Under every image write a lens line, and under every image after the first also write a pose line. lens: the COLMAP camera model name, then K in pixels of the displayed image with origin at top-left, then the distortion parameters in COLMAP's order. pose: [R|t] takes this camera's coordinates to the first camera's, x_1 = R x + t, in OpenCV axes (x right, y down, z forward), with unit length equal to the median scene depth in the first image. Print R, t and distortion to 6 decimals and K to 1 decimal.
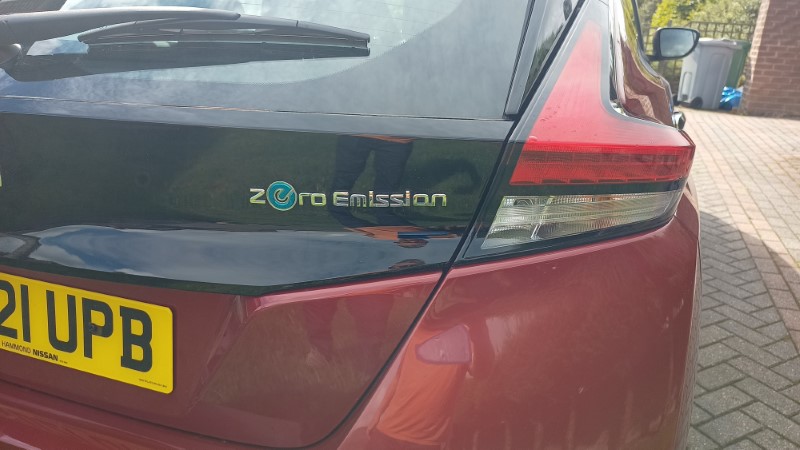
lens RADIAL K [[587.3, 0, 400.0], [0, 587.3, 225.0], [0, 0, 1]] dist [0.012524, 0.003710]
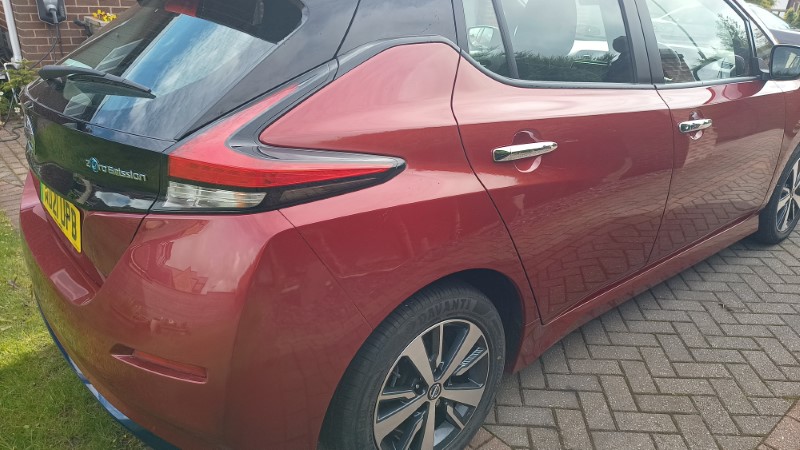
lens RADIAL K [[587.3, 0, 400.0], [0, 587.3, 225.0], [0, 0, 1]] dist [0.012524, 0.003710]
pose [[0.864399, 0.182097, -0.468673, 1.506540], [-0.158755, 0.983277, 0.089240, -0.170881], [0.477086, -0.002735, 0.878853, -0.285073]]
